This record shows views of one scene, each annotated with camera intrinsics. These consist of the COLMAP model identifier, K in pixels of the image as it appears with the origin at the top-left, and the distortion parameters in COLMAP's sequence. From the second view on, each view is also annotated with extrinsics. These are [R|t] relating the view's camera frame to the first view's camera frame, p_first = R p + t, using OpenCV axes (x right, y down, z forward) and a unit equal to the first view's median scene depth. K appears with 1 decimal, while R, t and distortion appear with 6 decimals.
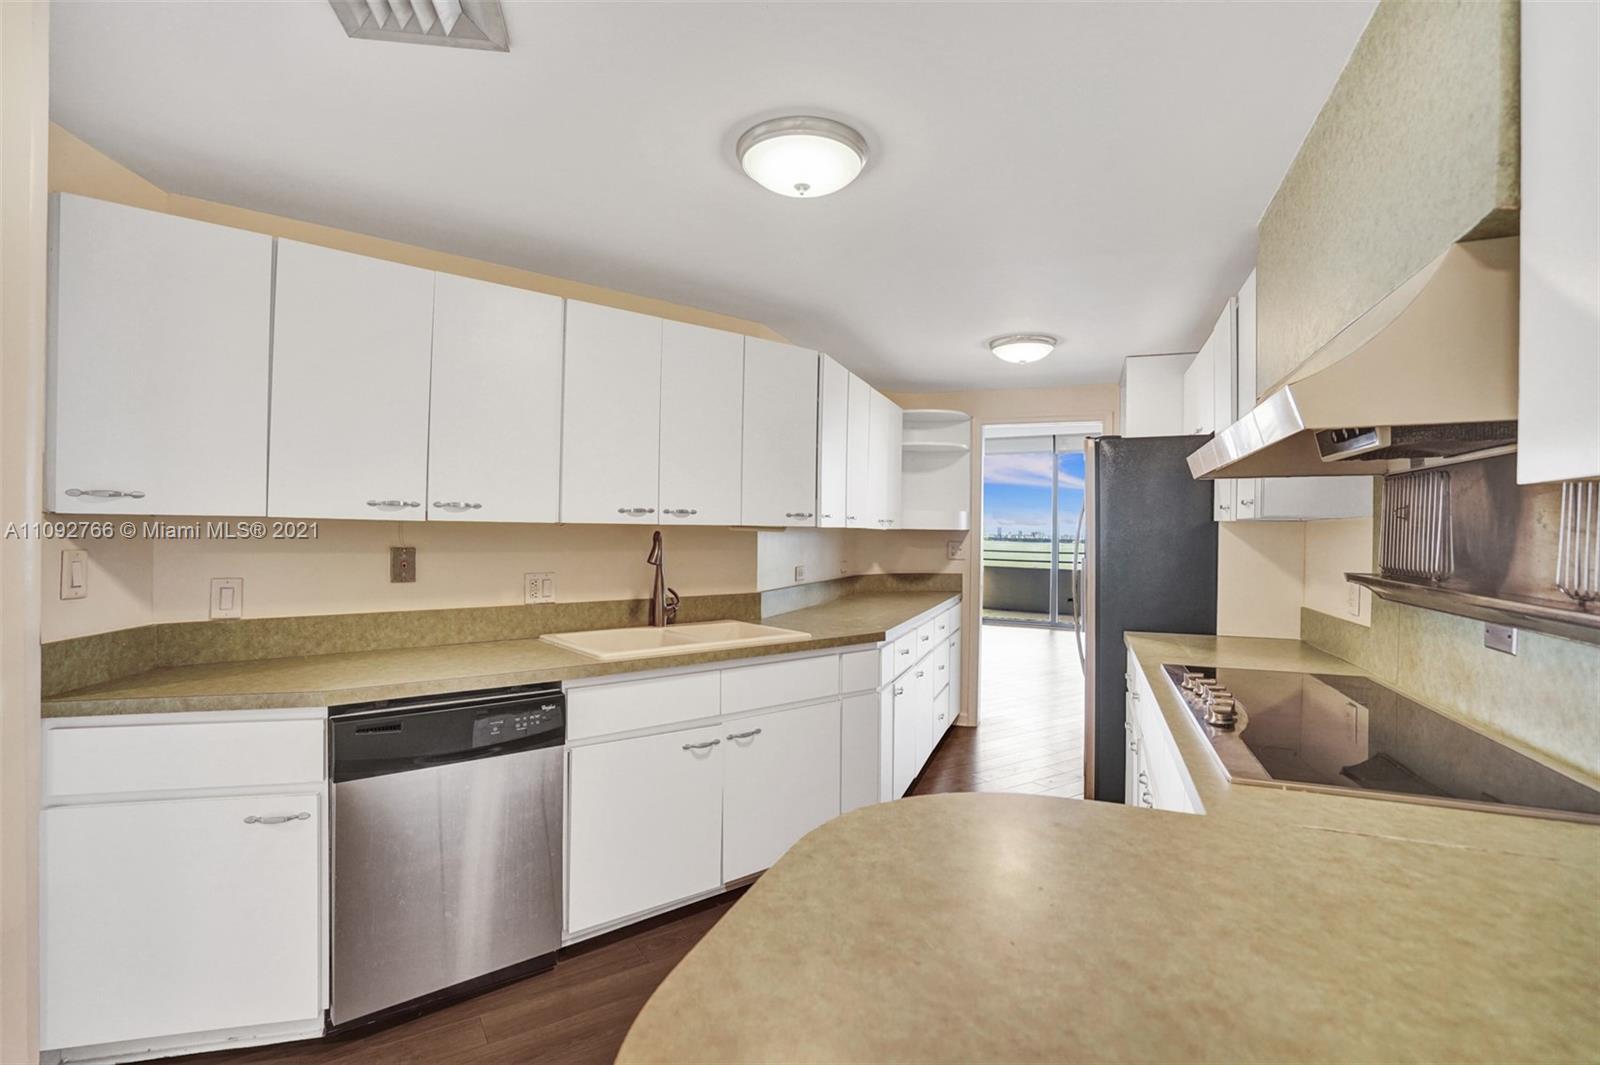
lens RADIAL K [[754.2, 0, 800.0], [0, 754.2, 527.6], [0, 0, 1]] dist [0.000563, 0.000253]
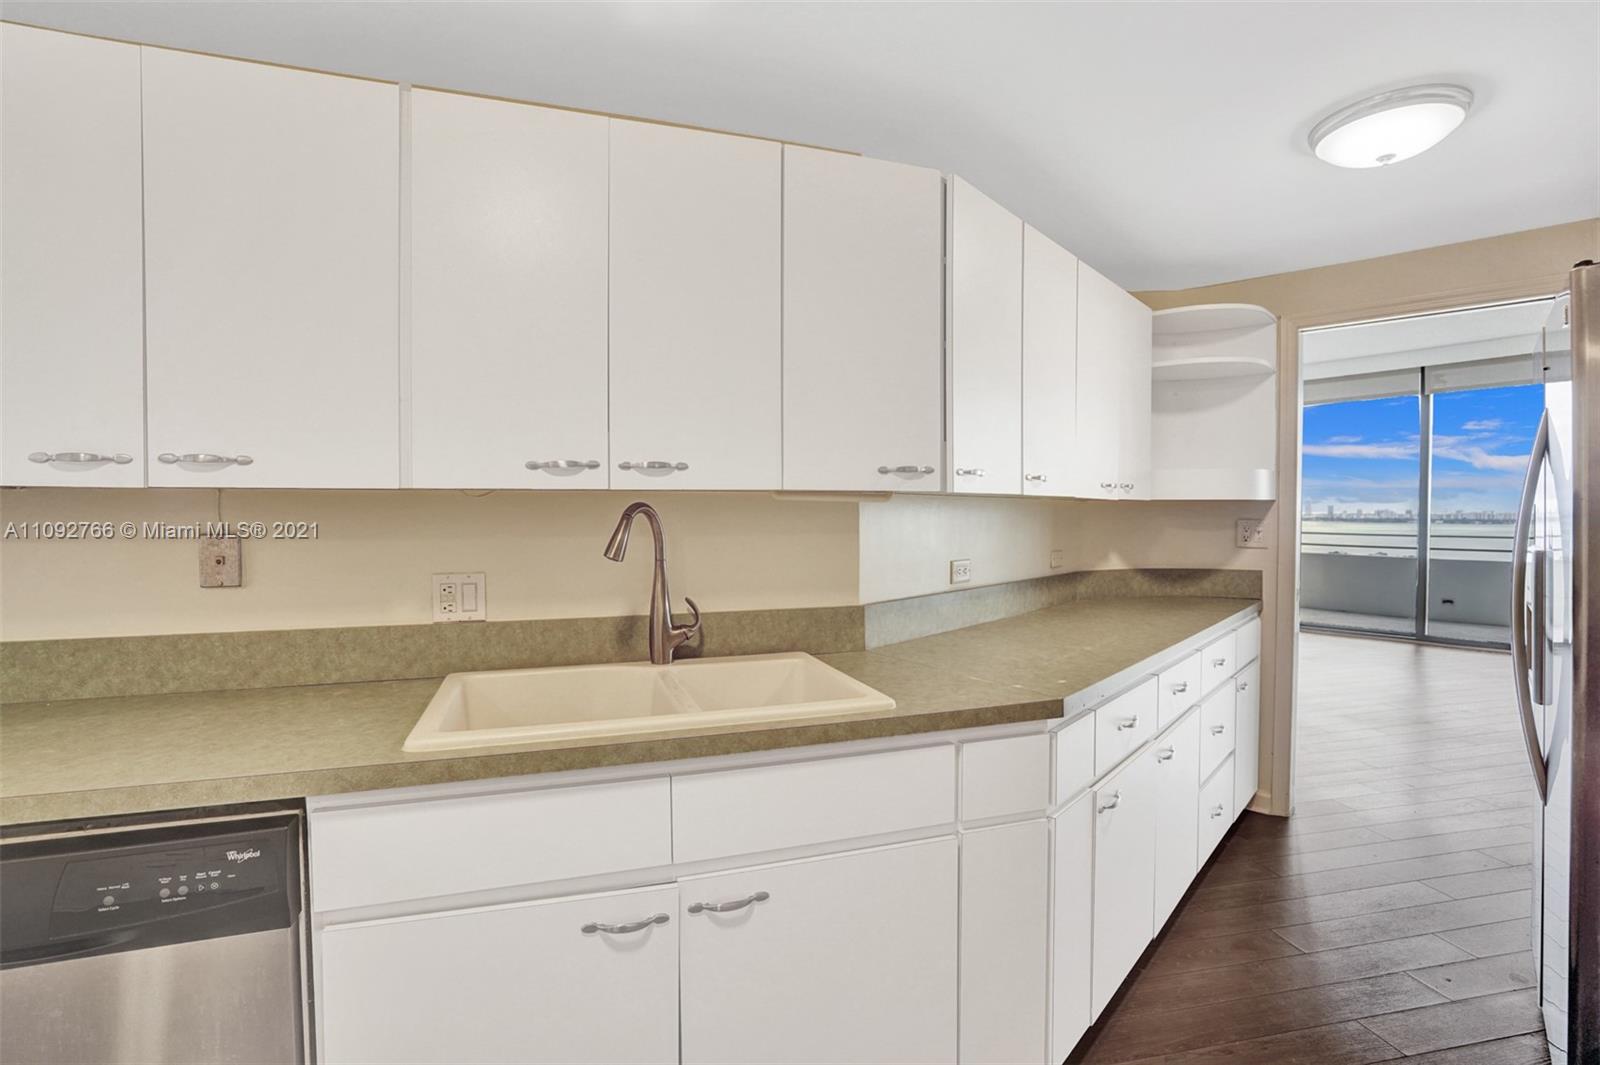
lens RADIAL K [[735.4, 0, 800.0], [0, 735.4, 532.5], [0, 0, 1]] dist [-0.042016, 0.019843]
pose [[0.930815, -0.007664, -0.365410, 0.118355], [0.016988, 0.999607, 0.022308, 0.014957], [0.365095, -0.026972, 0.930580, 0.458622]]
